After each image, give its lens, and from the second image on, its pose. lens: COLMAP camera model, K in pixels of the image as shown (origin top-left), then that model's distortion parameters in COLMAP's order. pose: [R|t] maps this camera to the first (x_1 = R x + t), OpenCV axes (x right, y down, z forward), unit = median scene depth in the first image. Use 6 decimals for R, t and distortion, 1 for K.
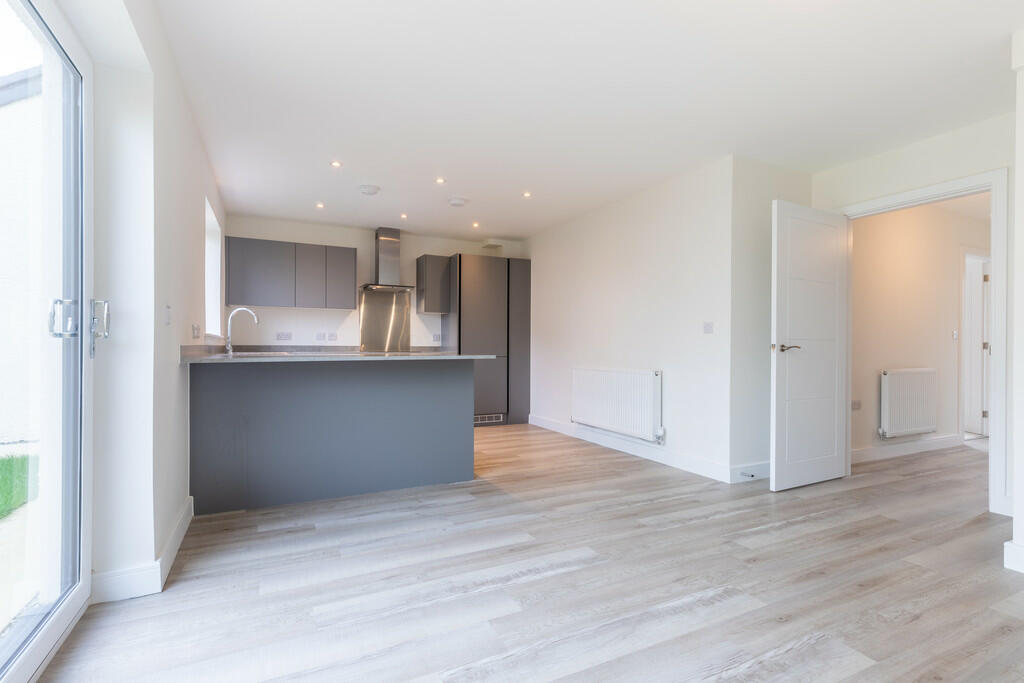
lens RADIAL K [[477.8, 0, 512.0], [0, 477.8, 341.5], [0, 0, 1]] dist [0.001660, 0.000258]
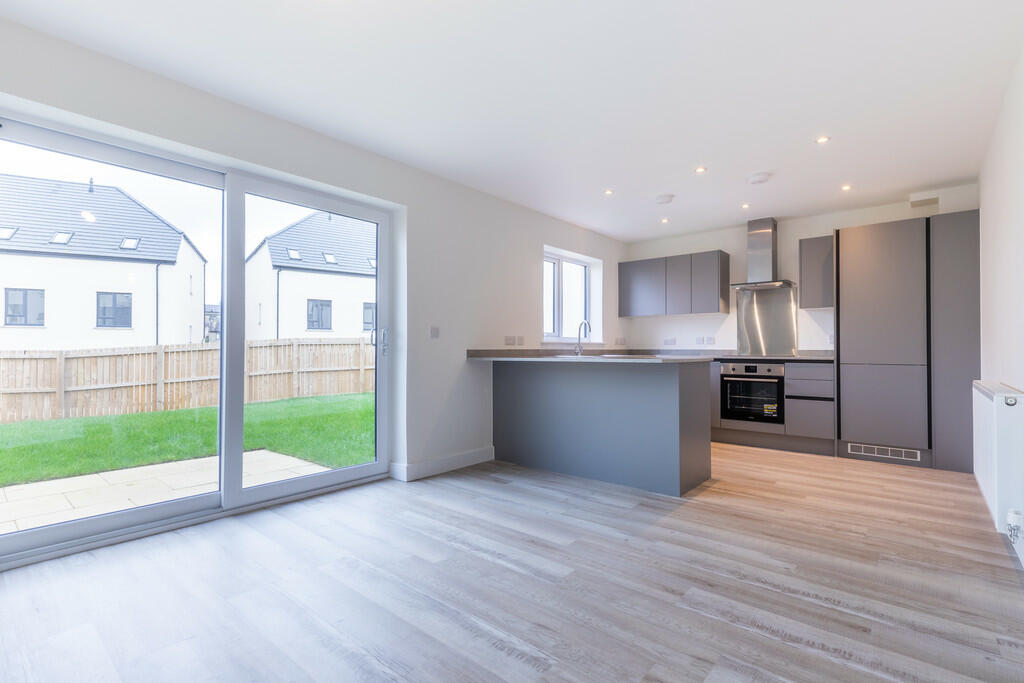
lens RADIAL K [[477.8, 0, 512.0], [0, 477.8, 341.5], [0, 0, 1]] dist [0.001660, 0.000258]
pose [[0.400758, -0.018008, -0.916007, 0.775766], [0.008525, 0.999837, -0.015926, 0.008799], [0.916144, -0.001426, 0.400846, 0.433022]]
